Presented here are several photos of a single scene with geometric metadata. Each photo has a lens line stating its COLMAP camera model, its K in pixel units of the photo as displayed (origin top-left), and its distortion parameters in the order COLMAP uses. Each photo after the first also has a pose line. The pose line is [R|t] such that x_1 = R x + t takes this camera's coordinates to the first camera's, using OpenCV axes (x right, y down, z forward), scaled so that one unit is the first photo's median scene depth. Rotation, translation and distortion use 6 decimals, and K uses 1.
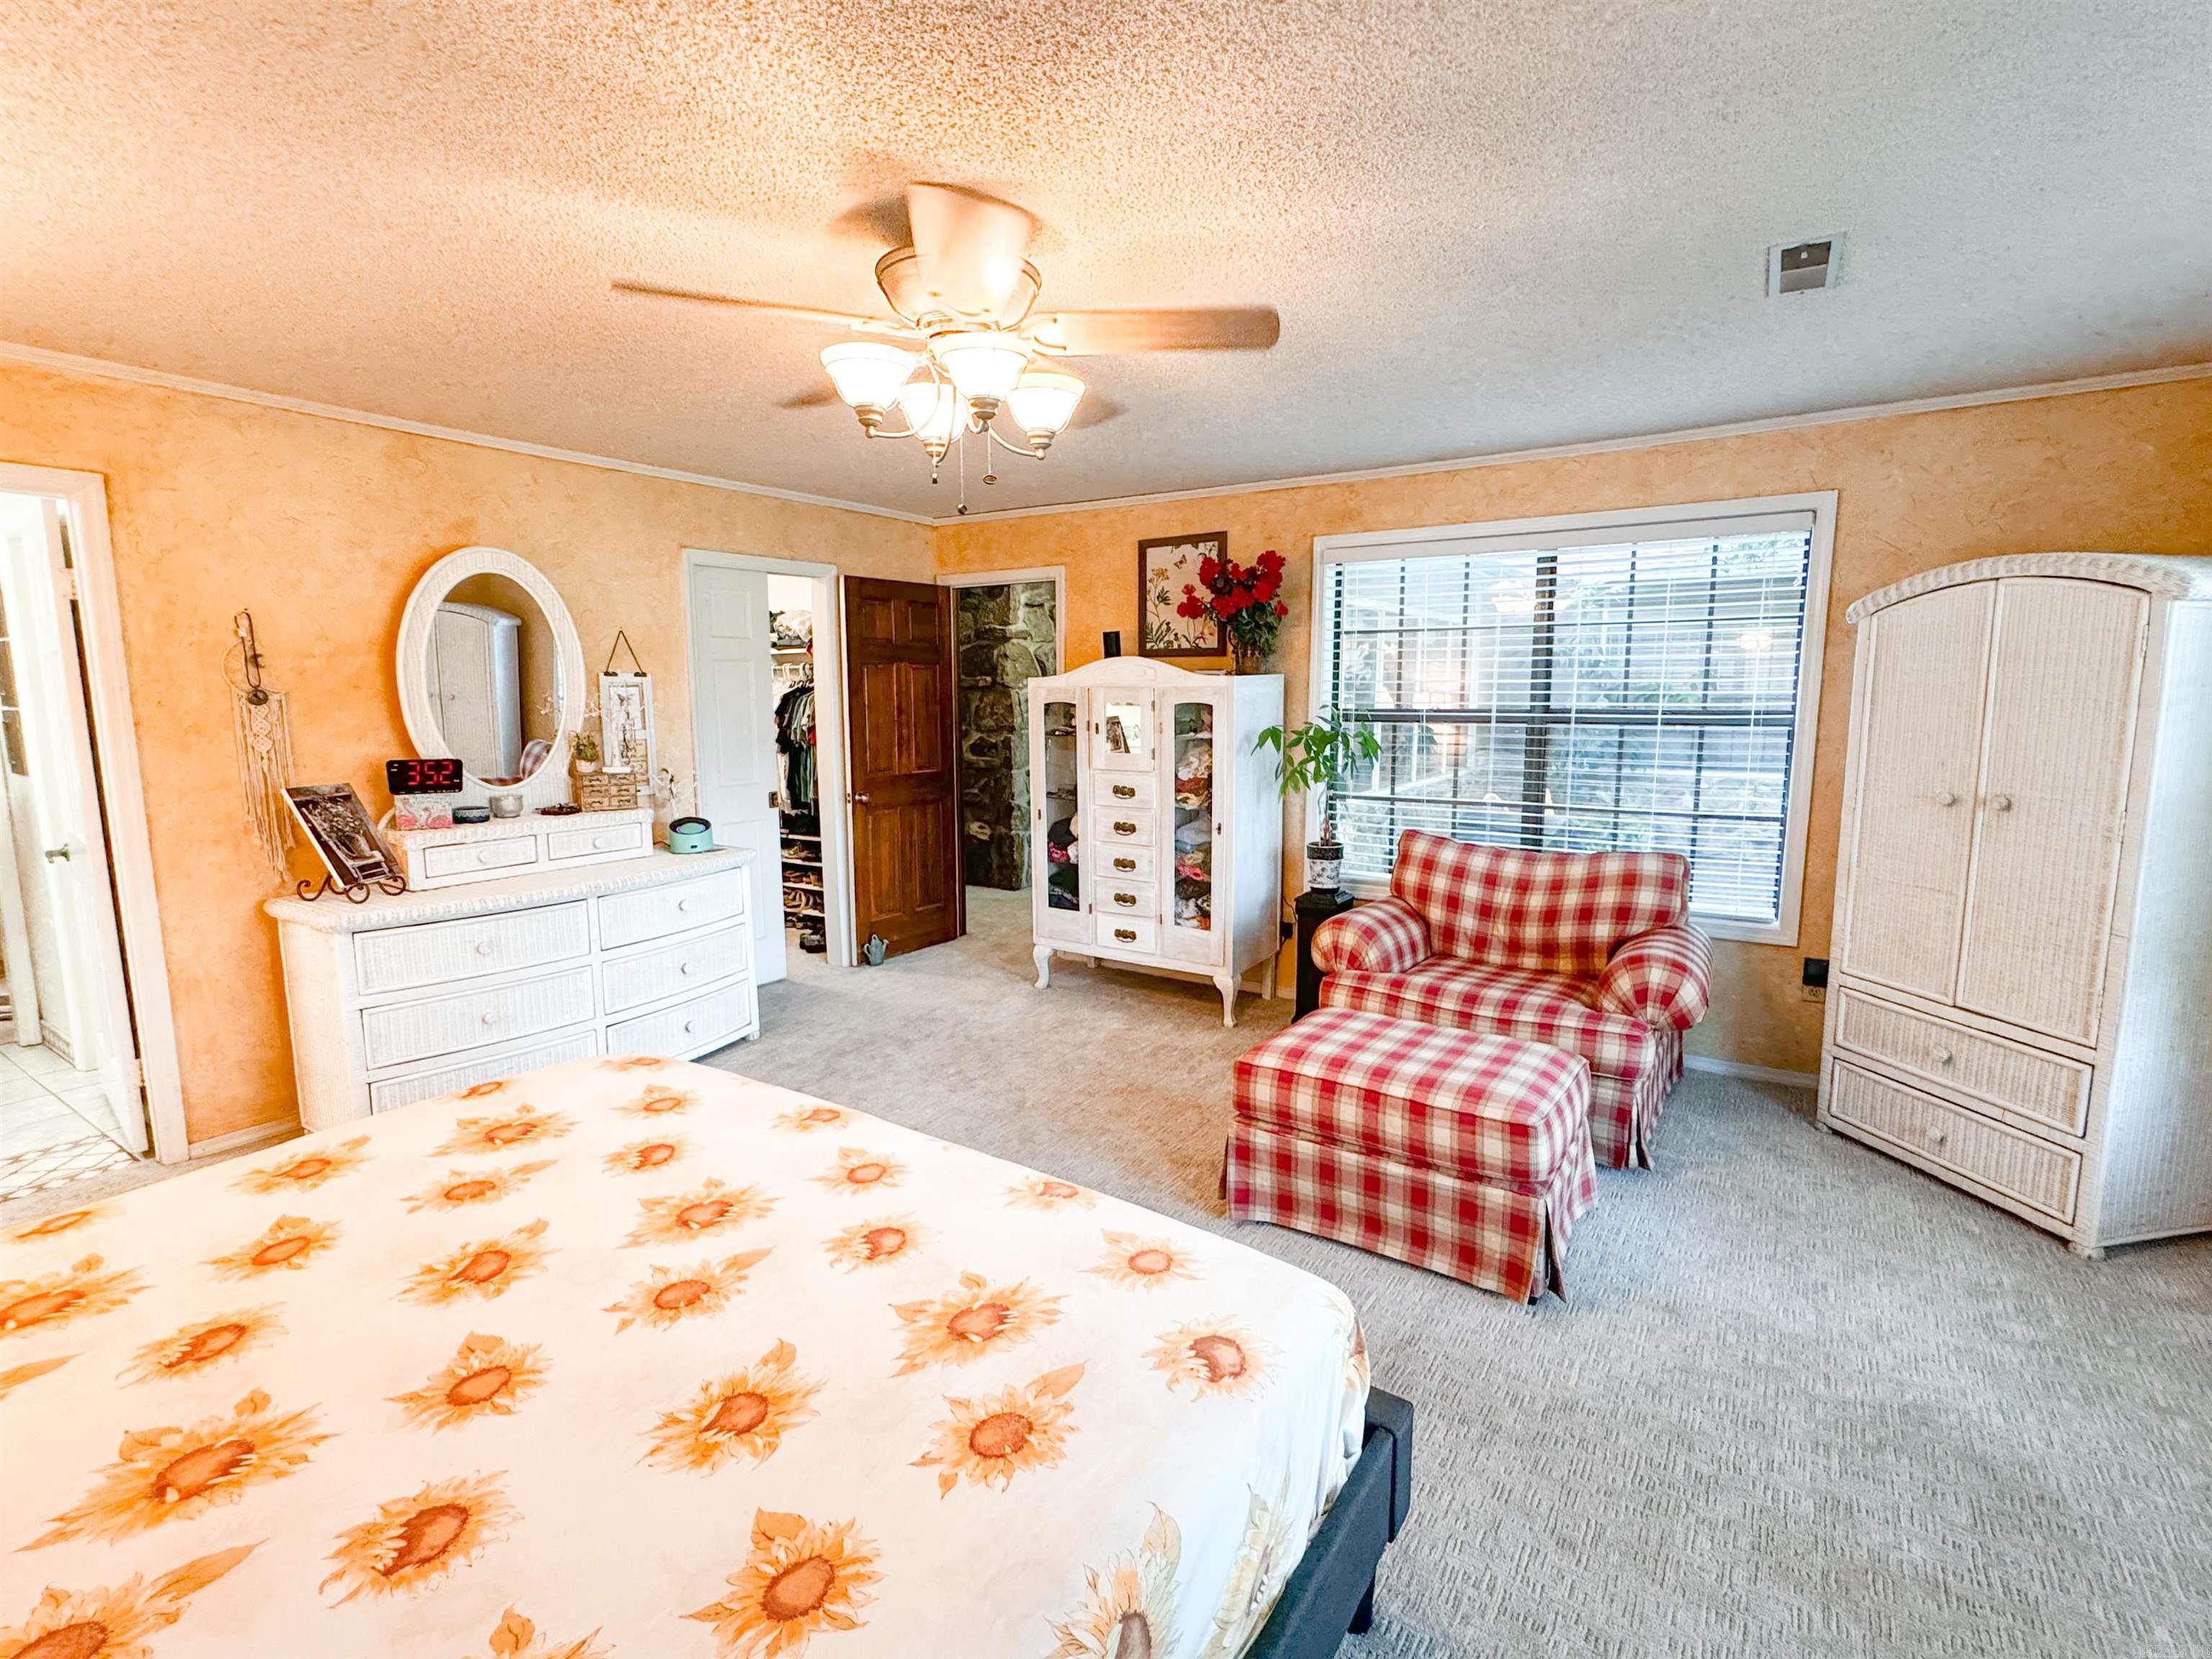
lens RADIAL K [[1015.9, 0, 1096.2], [0, 1015.9, 827.0], [0, 0, 1]] dist [-0.003860, -0.000266]
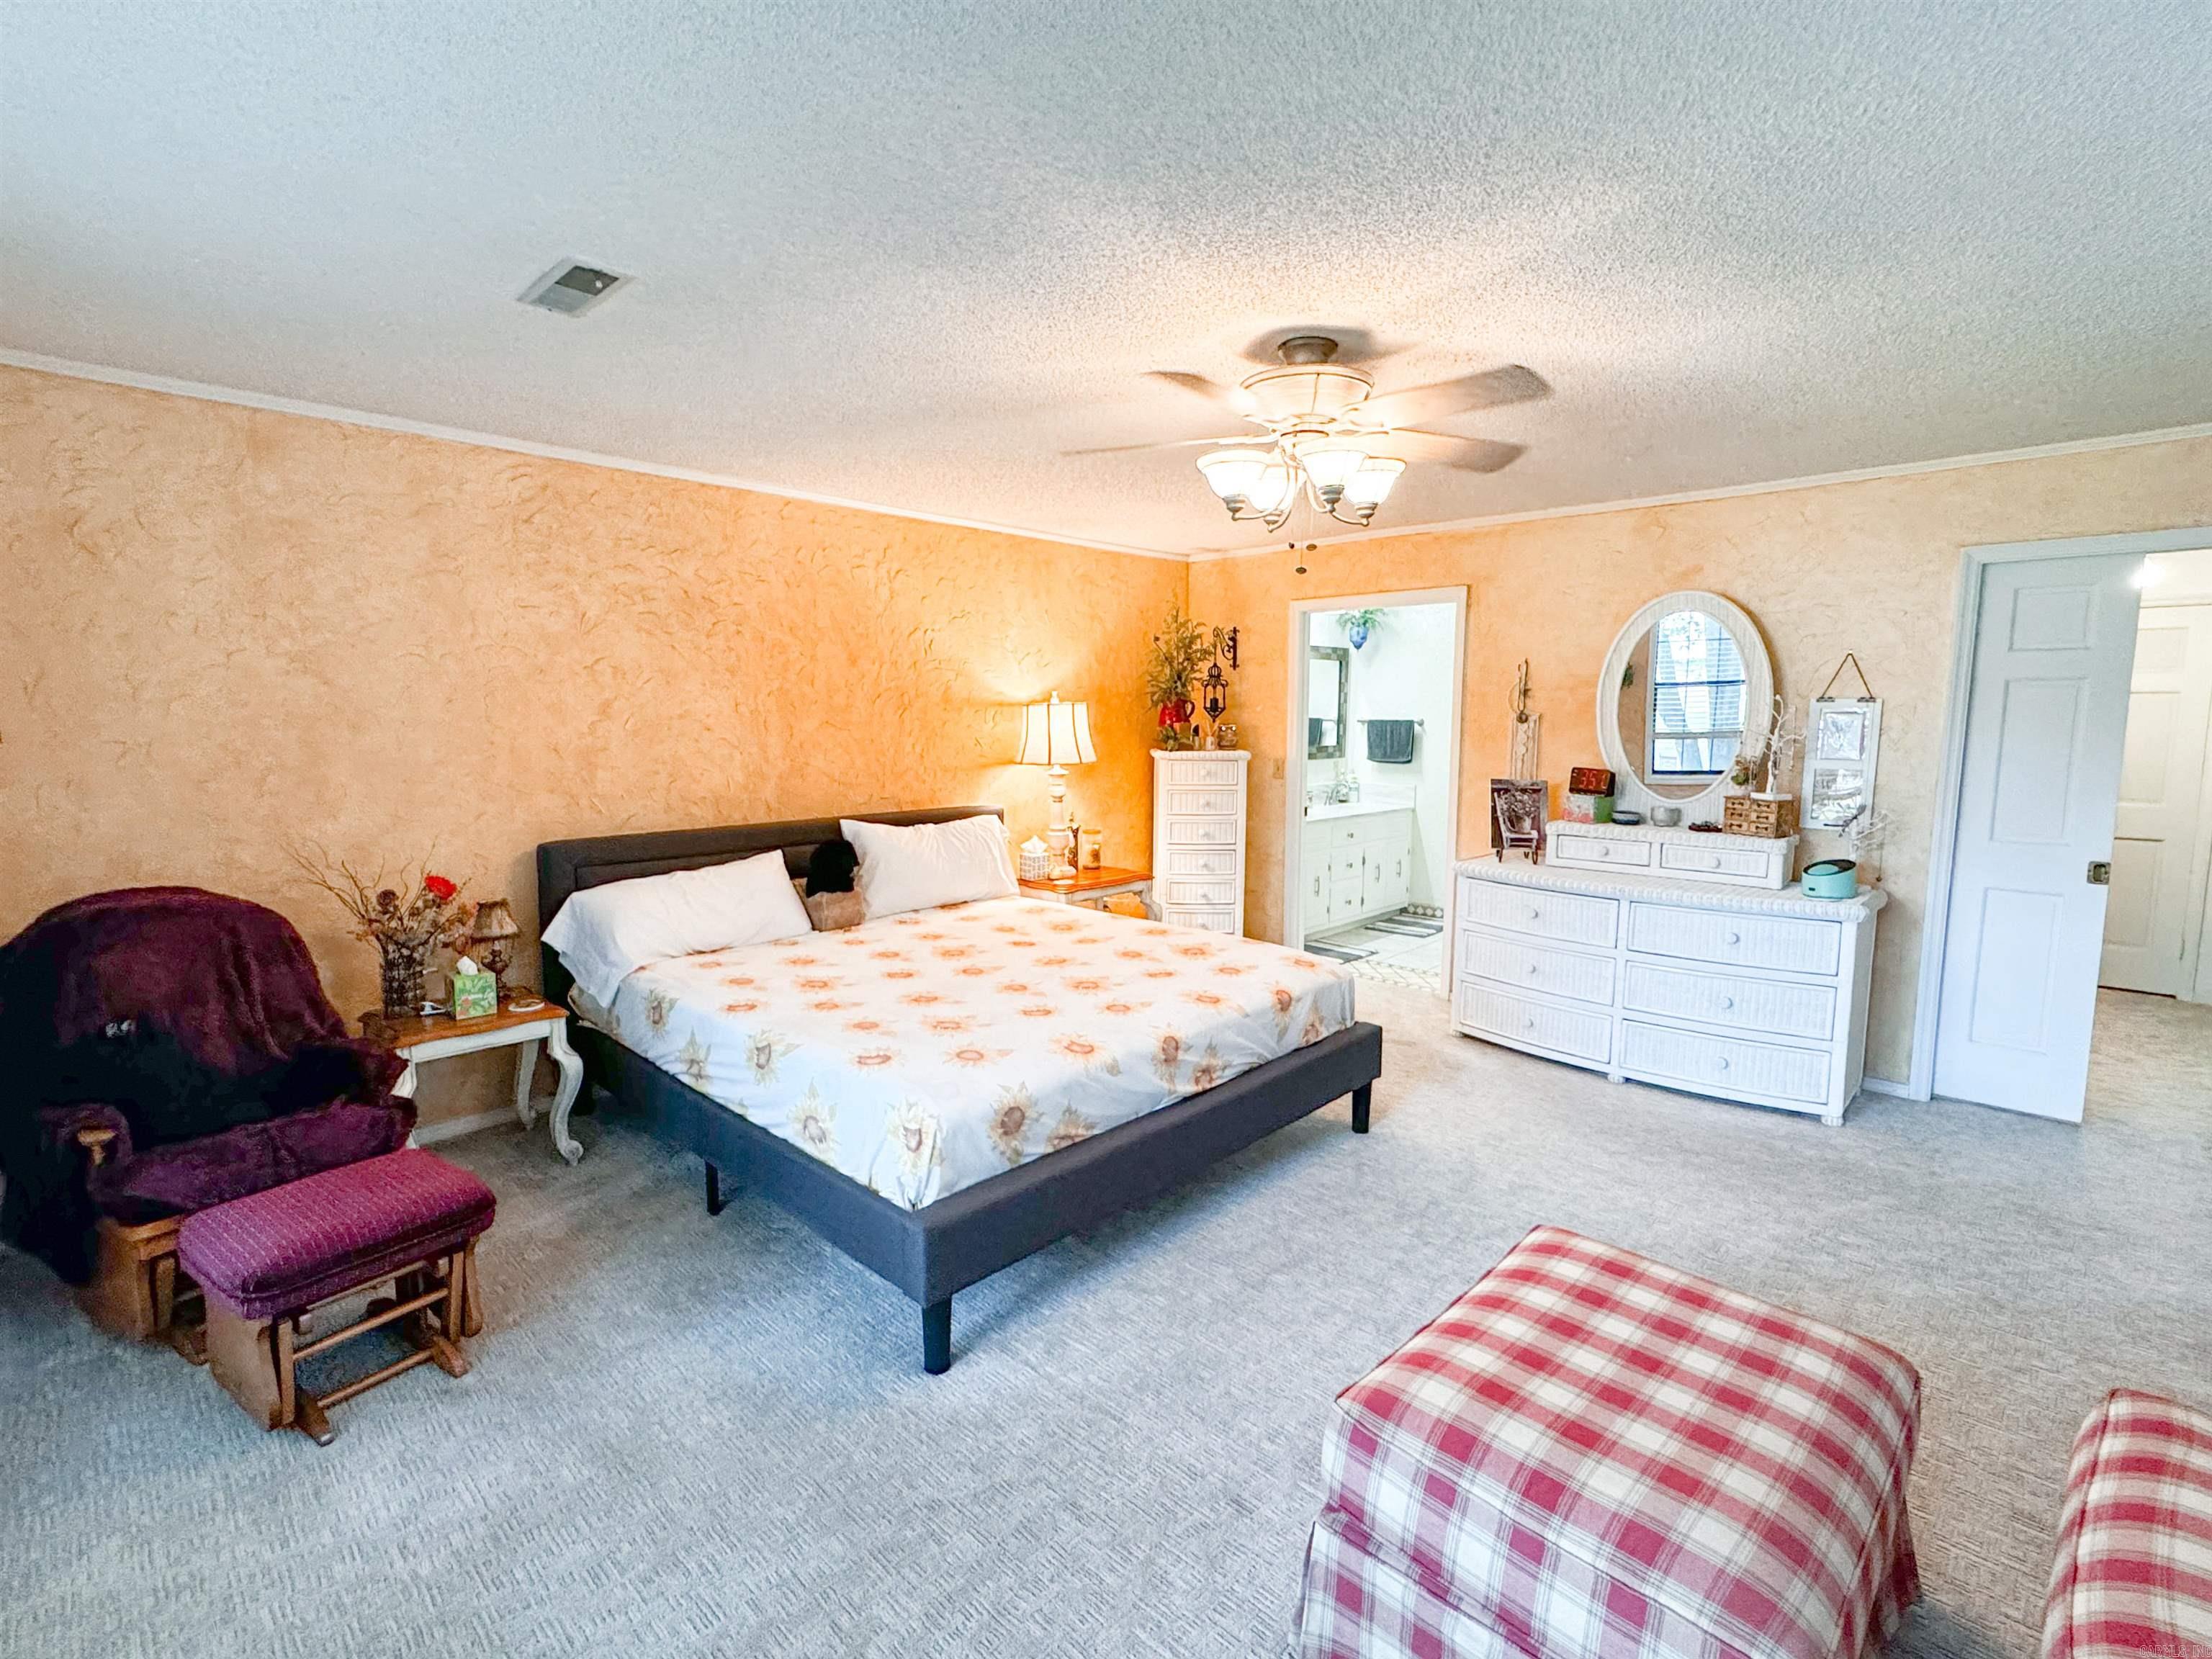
lens RADIAL K [[1015.9, 0, 1101.2], [0, 1015.9, 817.0], [0, 0, 1]] dist [-0.003860, -0.000266]
pose [[-0.158902, 0.110481, -0.981093, 0.695691], [-0.135834, 0.981823, 0.132563, -0.092453], [0.977906, 0.154330, -0.141007, 0.586266]]
